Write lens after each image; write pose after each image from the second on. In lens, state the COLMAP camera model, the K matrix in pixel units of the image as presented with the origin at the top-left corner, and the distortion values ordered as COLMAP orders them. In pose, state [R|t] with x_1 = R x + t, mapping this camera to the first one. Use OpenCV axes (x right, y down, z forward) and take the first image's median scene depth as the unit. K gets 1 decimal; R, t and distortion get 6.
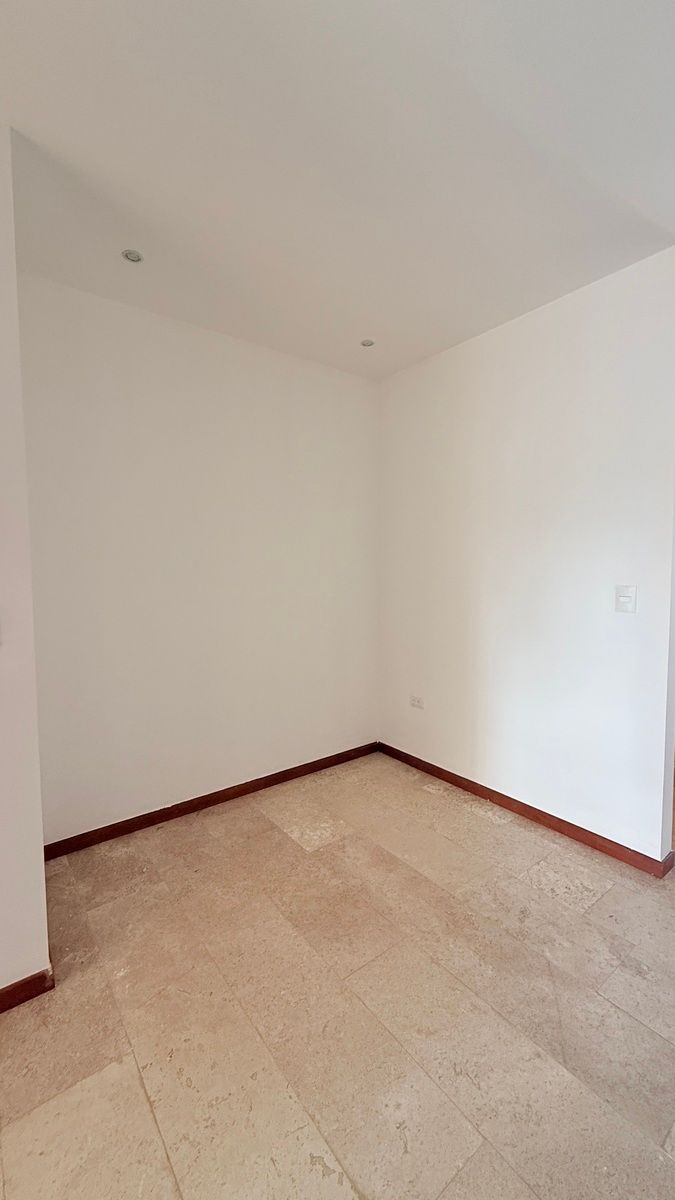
lens RADIAL K [[478.6, 0, 338.0], [0, 478.6, 595.4], [0, 0, 1]] dist [0.001374, 0.000642]
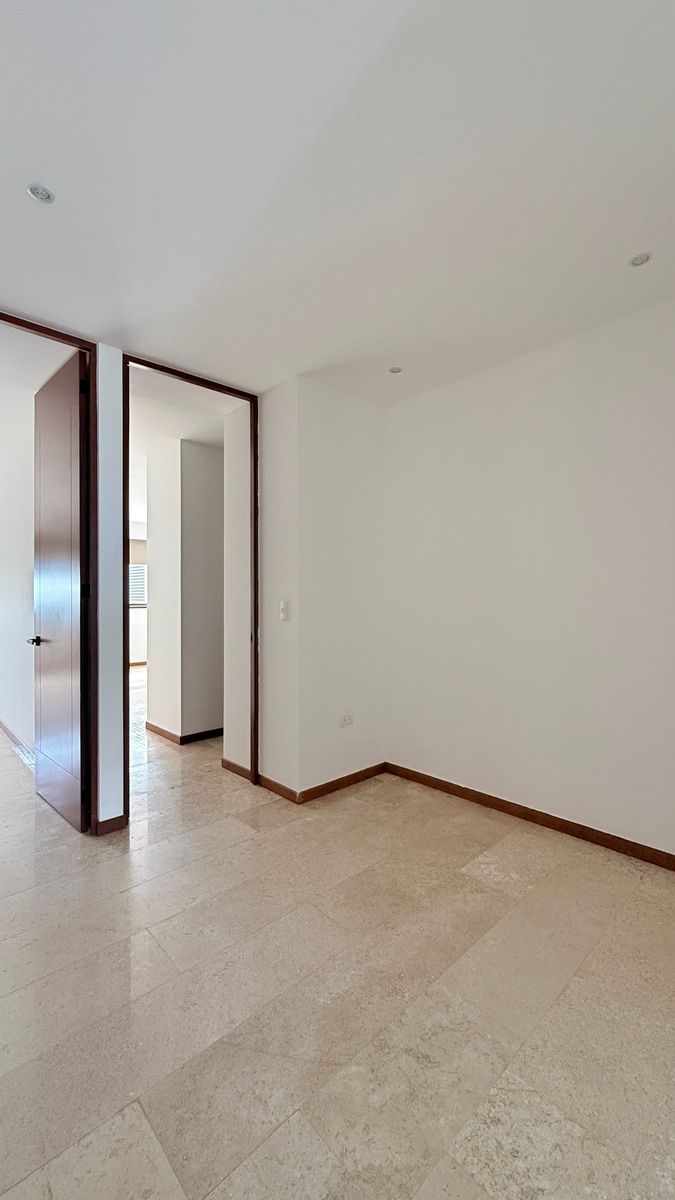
lens RADIAL K [[478.6, 0, 338.0], [0, 478.6, 595.4], [0, 0, 1]] dist [0.001374, 0.000642]
pose [[0.097218, 0.002705, -0.995259, 1.093911], [-0.058081, 0.998307, -0.002960, -0.005574], [0.993567, 0.058094, 0.097211, 0.780391]]
